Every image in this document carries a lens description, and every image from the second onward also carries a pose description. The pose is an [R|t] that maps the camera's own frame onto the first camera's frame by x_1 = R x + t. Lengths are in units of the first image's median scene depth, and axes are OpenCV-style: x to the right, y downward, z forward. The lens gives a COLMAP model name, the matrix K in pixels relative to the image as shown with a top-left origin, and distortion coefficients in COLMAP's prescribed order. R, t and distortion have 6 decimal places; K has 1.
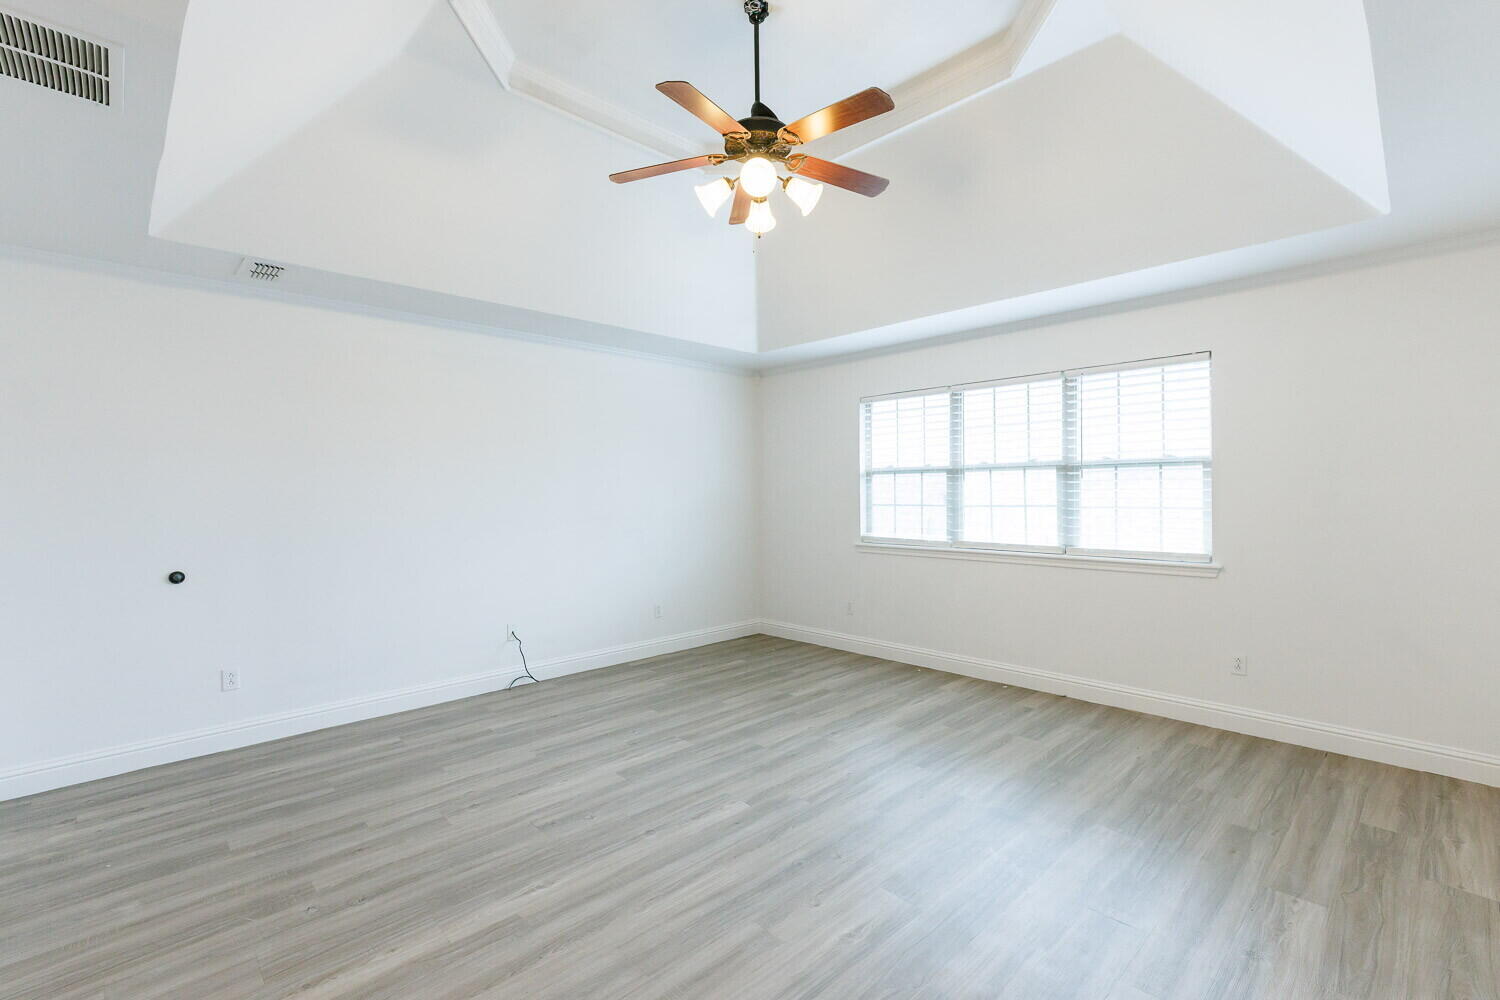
lens RADIAL K [[664.4, 0, 762.4], [0, 664.4, 497.7], [0, 0, 1]] dist [0.003838, 0.002812]
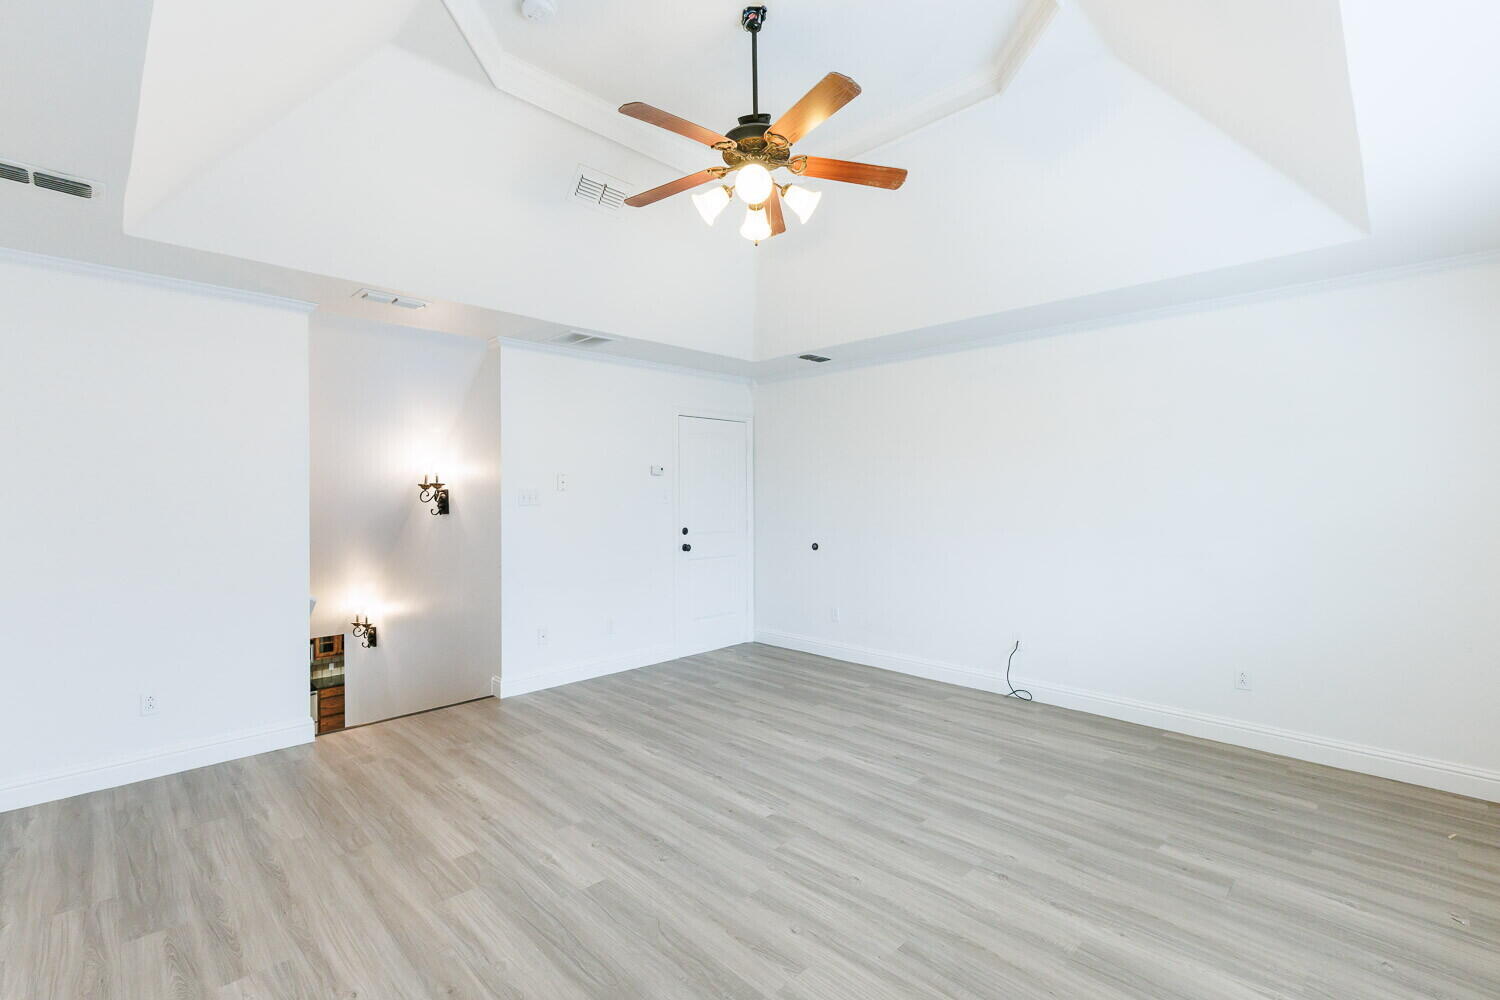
lens RADIAL K [[664.4, 0, 743.5], [0, 664.4, 494.0], [0, 0, 1]] dist [0.003838, 0.002812]
pose [[0.003882, 0.004534, -0.999982, 0.820417], [-0.010935, 0.999930, 0.004492, -0.020468], [0.999933, 0.010917, 0.003932, 0.805527]]
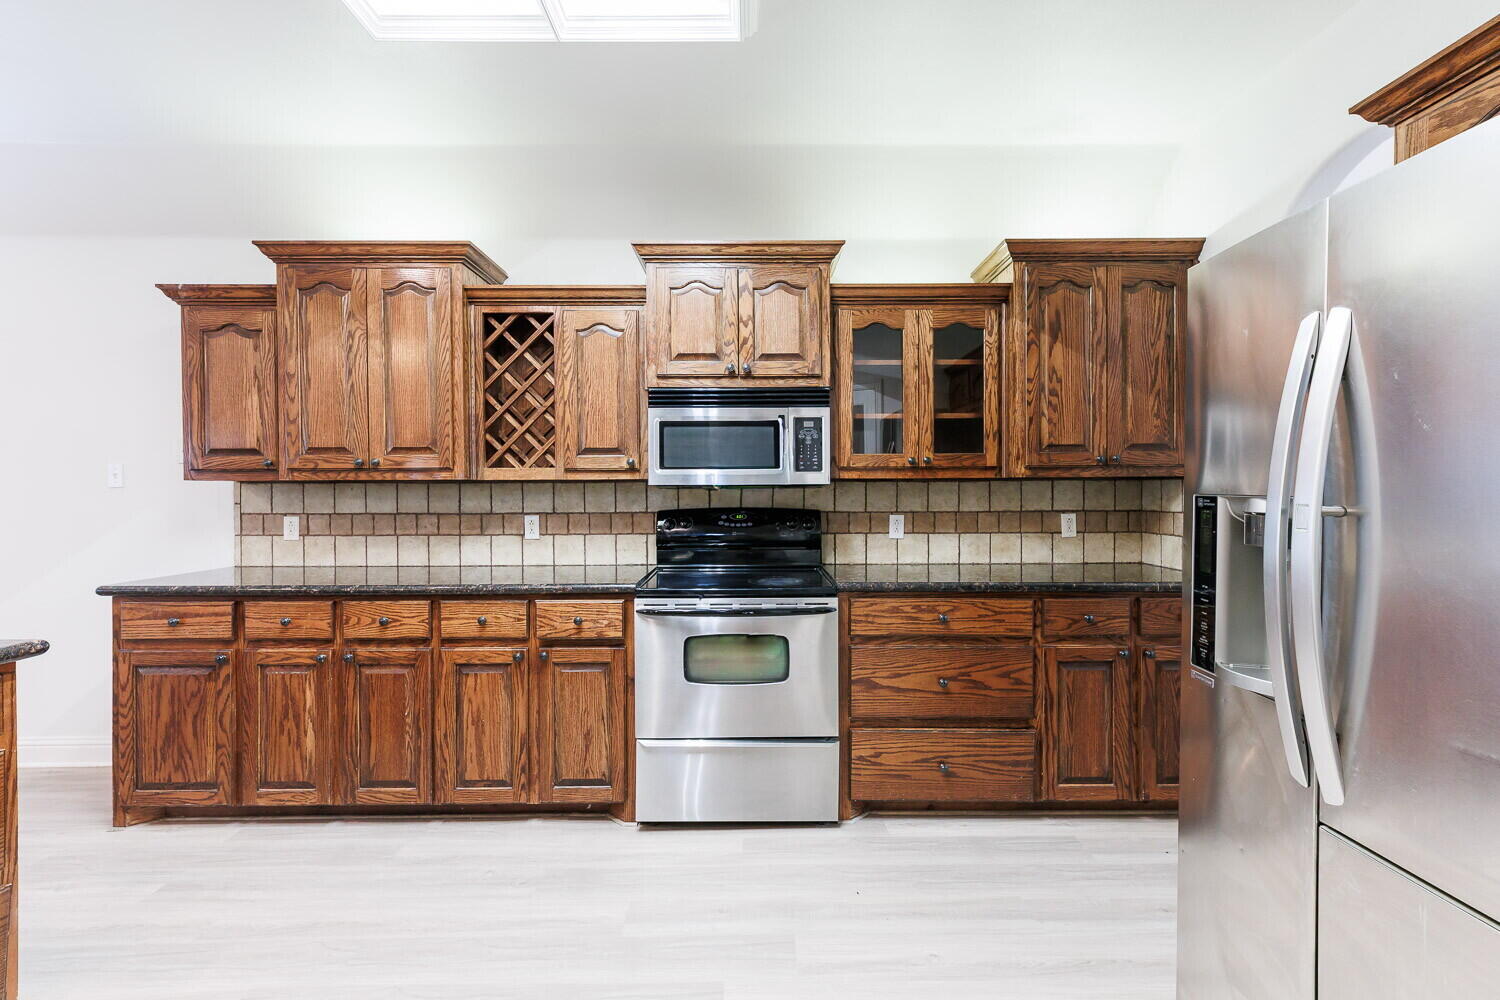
lens RADIAL K [[664.4, 0, 755.4], [0, 664.4, 494.4], [0, 0, 1]] dist [0.003838, 0.002812]
pose [[-0.700176, 0.011399, -0.713880, -1.910963], [-0.005126, 0.999767, 0.020991, 0.865763], [0.713952, 0.018357, -0.699954, -0.845890]]
